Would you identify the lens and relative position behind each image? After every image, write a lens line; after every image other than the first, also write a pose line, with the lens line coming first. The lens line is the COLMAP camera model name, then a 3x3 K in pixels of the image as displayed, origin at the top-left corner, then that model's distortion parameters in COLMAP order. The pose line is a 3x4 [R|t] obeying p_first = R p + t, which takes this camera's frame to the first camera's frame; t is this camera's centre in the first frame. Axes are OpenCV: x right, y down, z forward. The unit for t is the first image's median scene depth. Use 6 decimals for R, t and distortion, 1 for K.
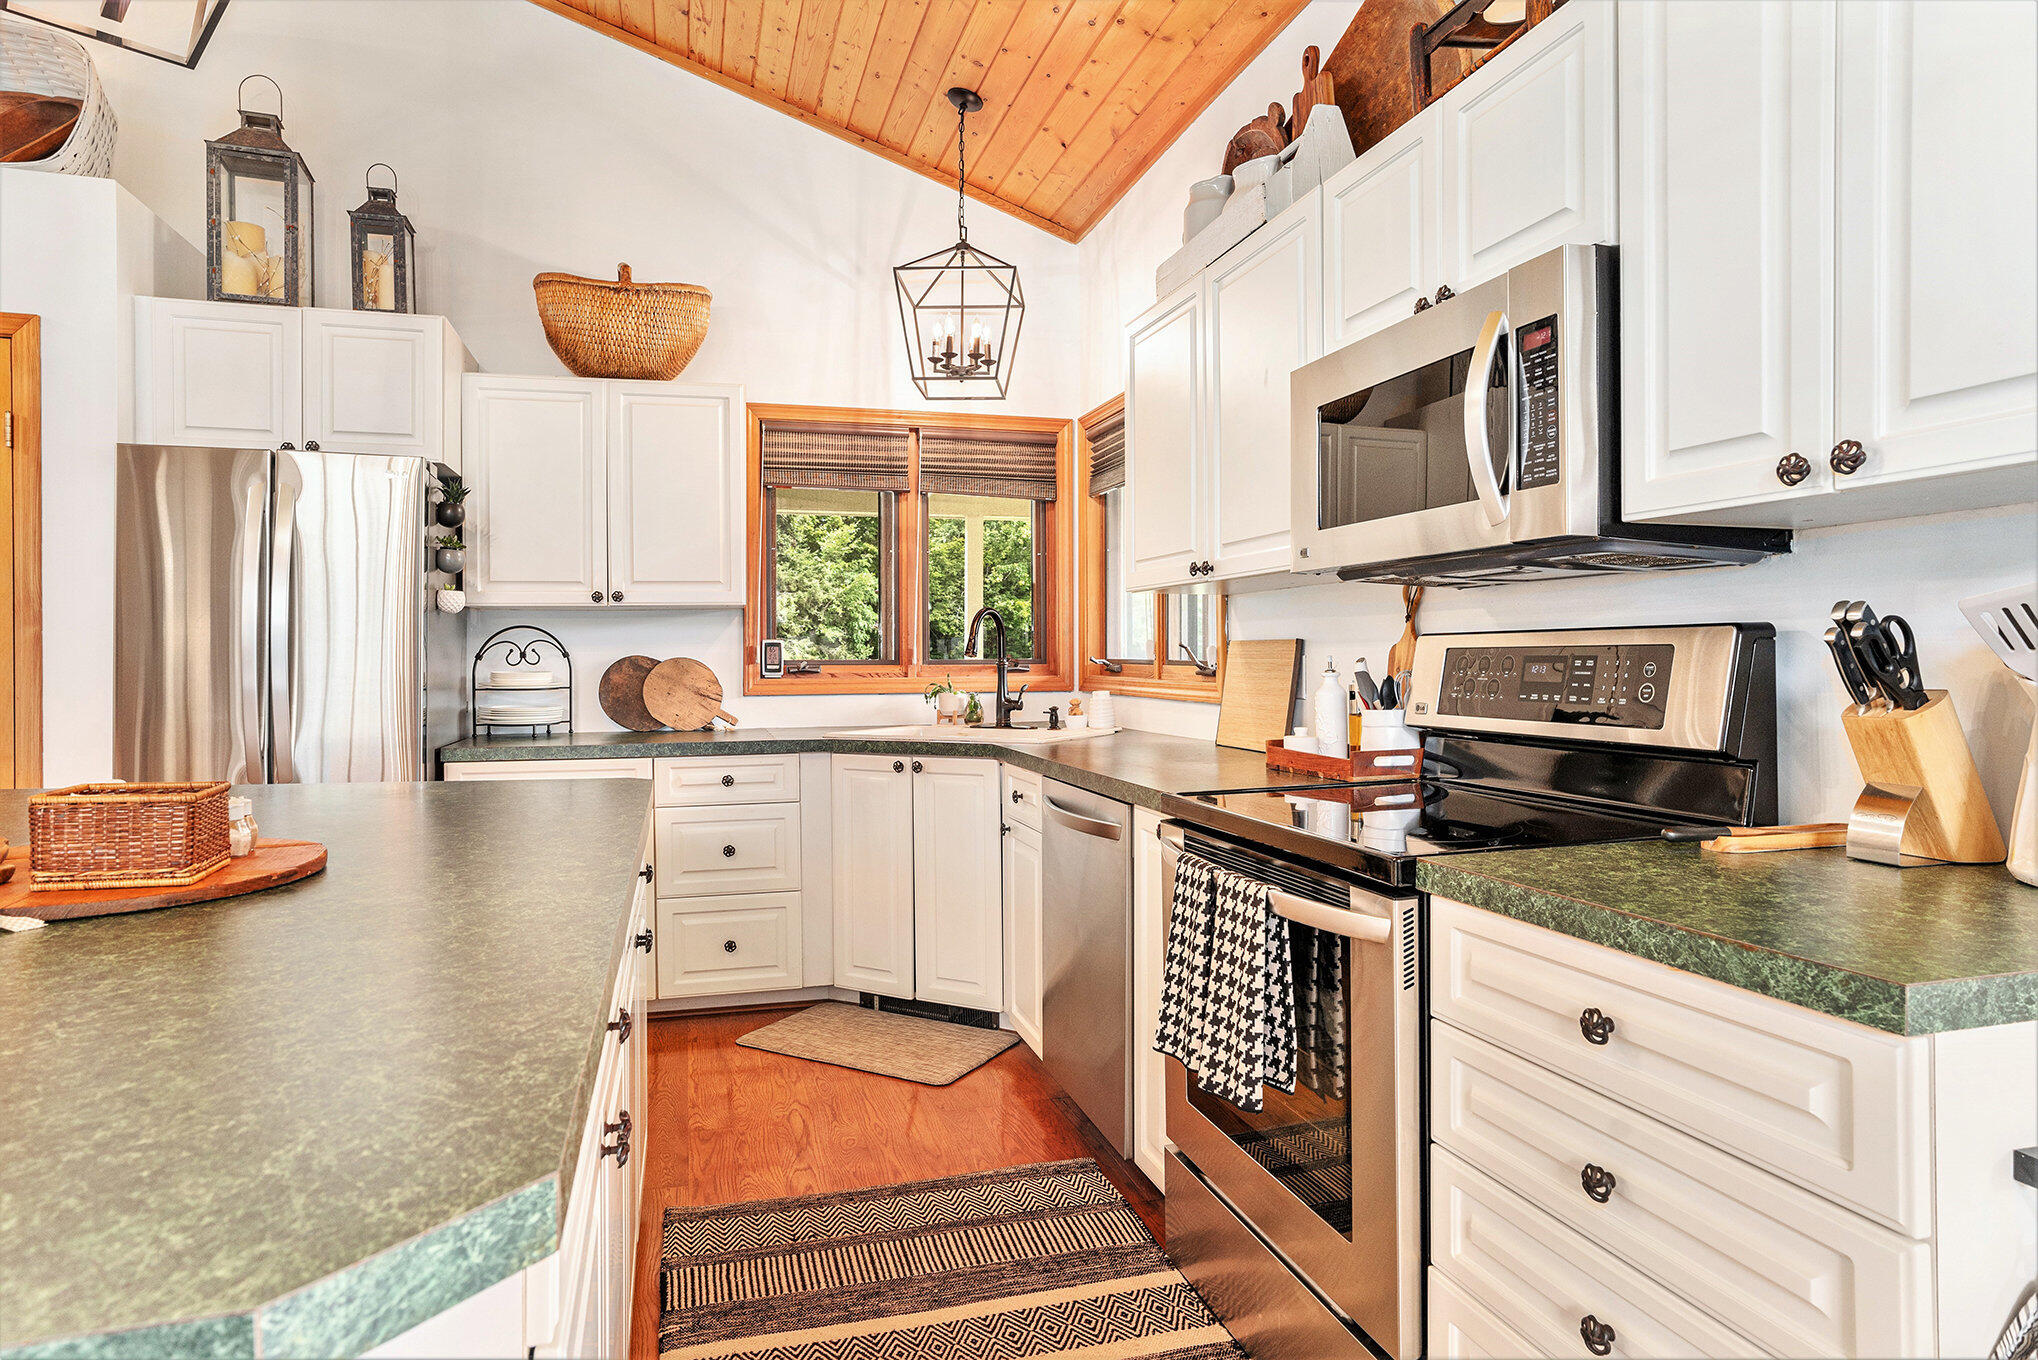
lens RADIAL K [[1167.2, 0, 1022.6], [0, 1167.2, 655.5], [0, 0, 1]] dist [-0.022192, 0.002508]
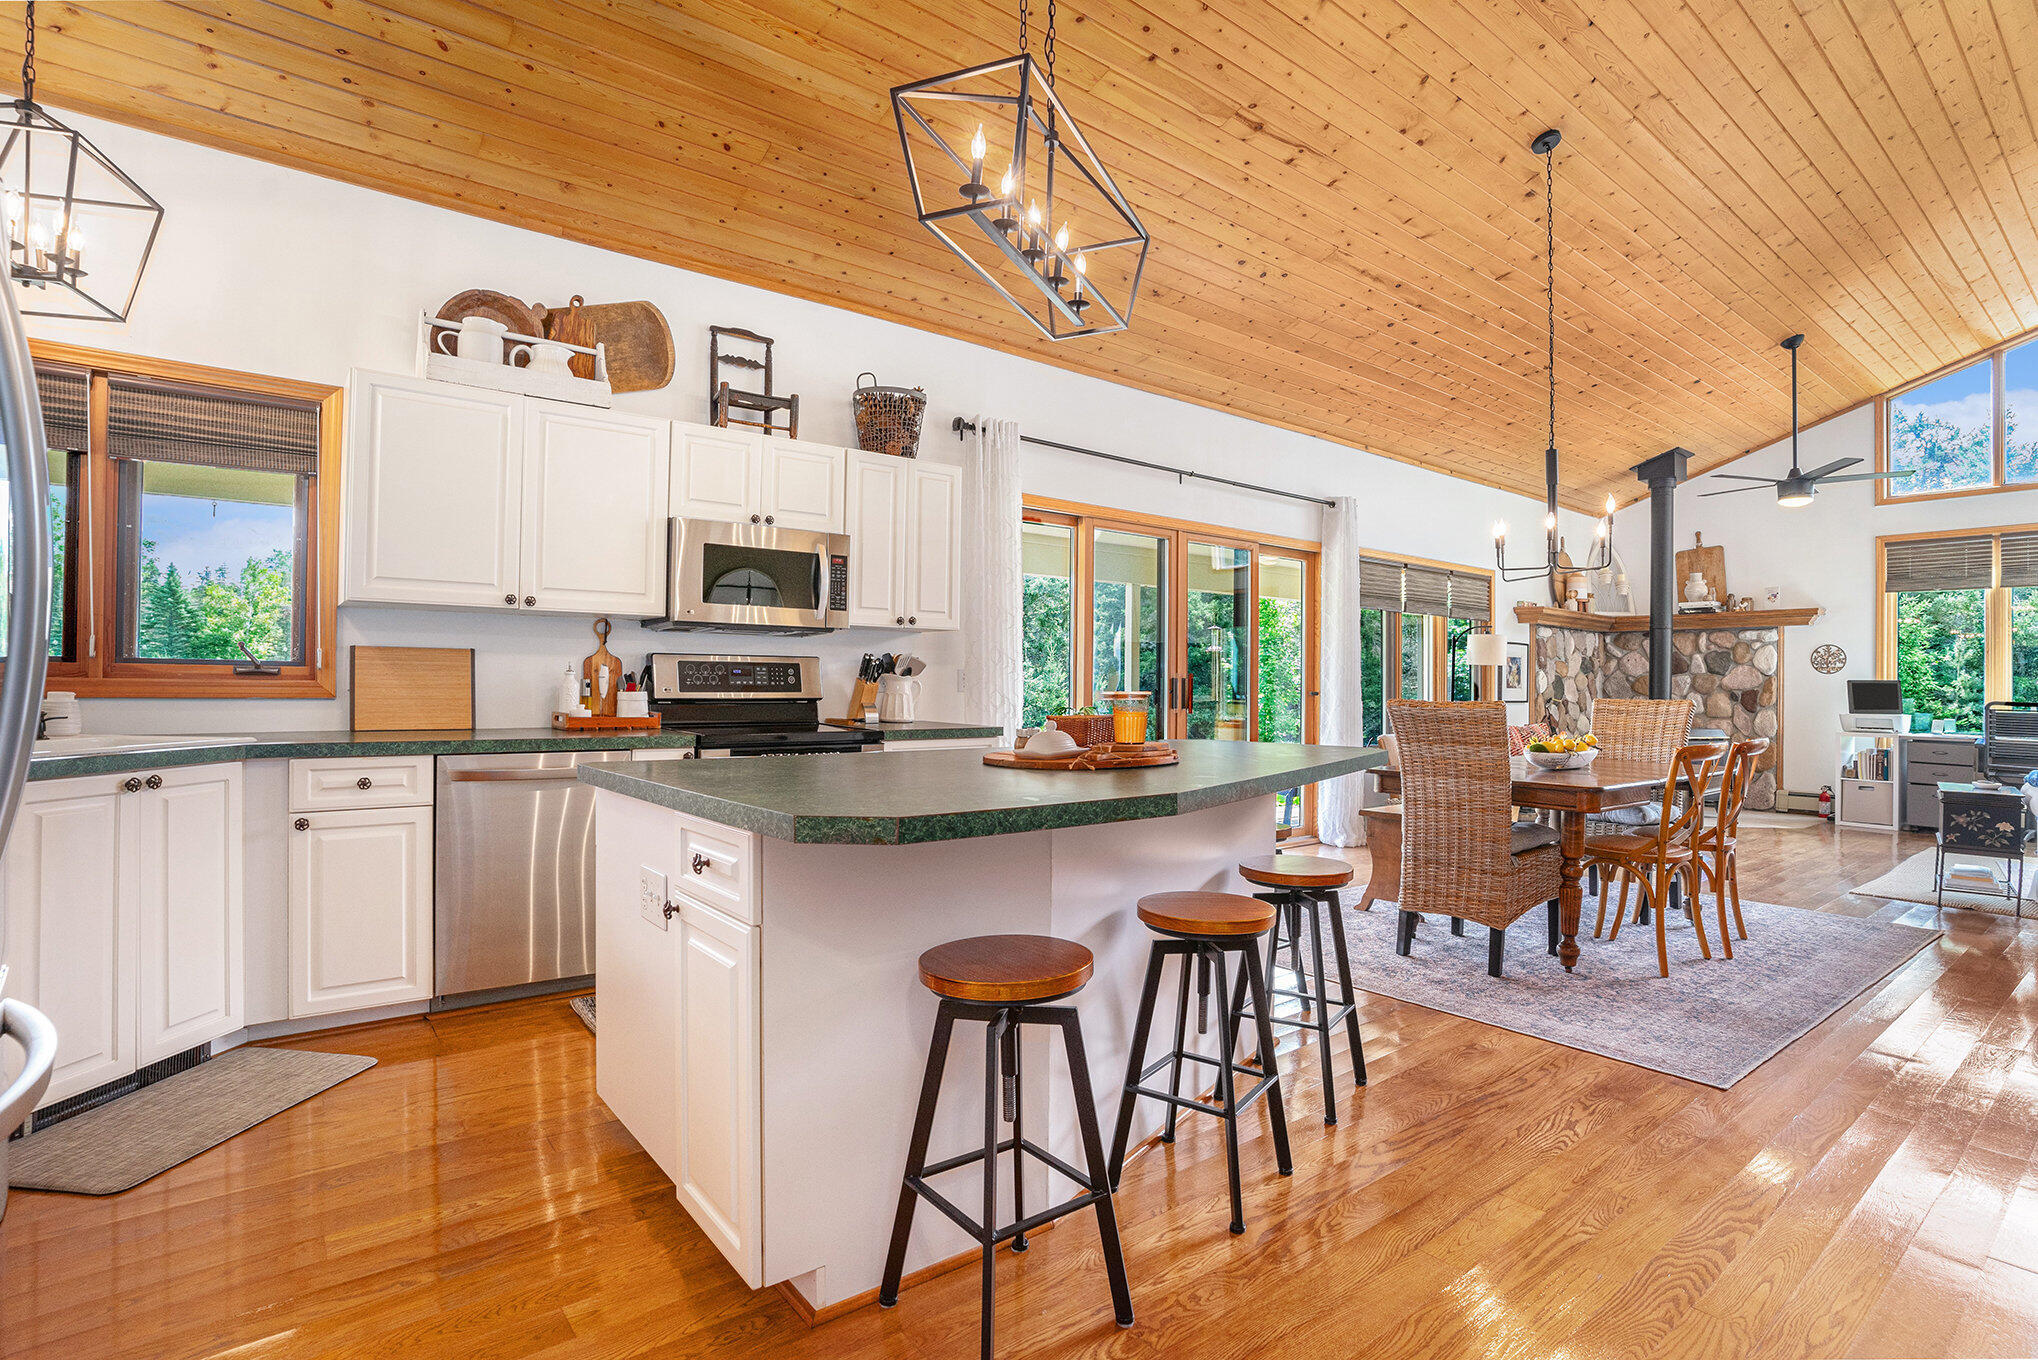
lens RADIAL K [[982.0, 0, 1038.4], [0, 982.0, 674.4], [0, 0, 1]] dist [-0.034808, 0.006663]
pose [[-0.381824, 0.000802, 0.924235, -0.937956], [-0.014244, 0.999876, -0.006752, 0.013415], [-0.924125, -0.015743, -0.381765, 0.666686]]
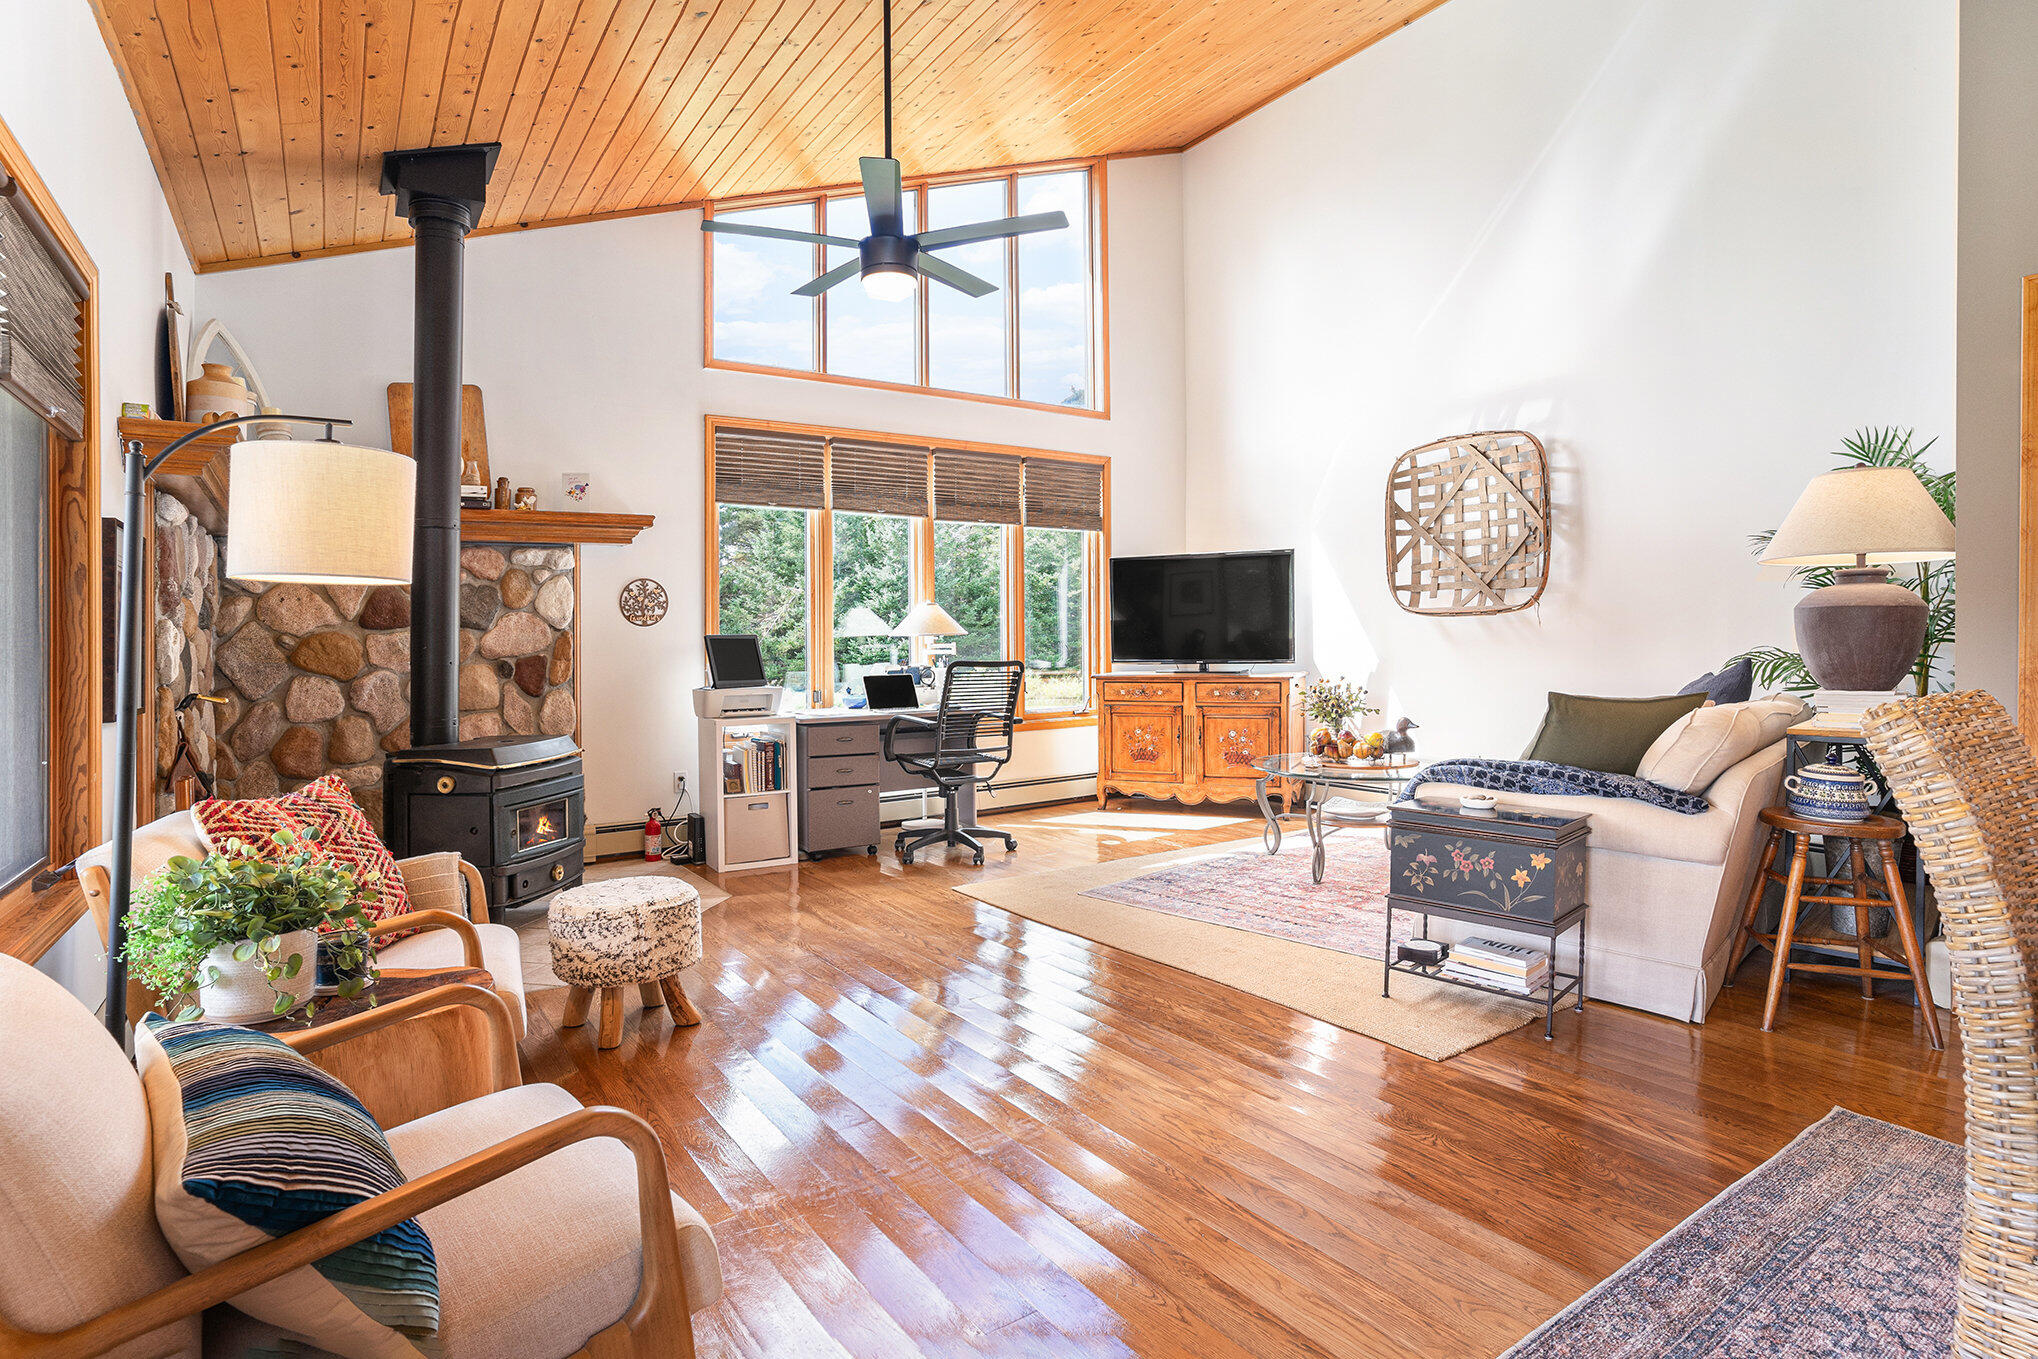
lens RADIAL K [[1011.2, 0, 1009.6], [0, 1011.2, 651.1], [0, 0, 1]] dist [-0.057623, 0.013212]
pose [[-0.953243, 0.018884, -0.301613, 0.430629], [0.017256, 0.999819, 0.008062, 0.003358], [0.301710, 0.002481, -0.953396, -0.411244]]
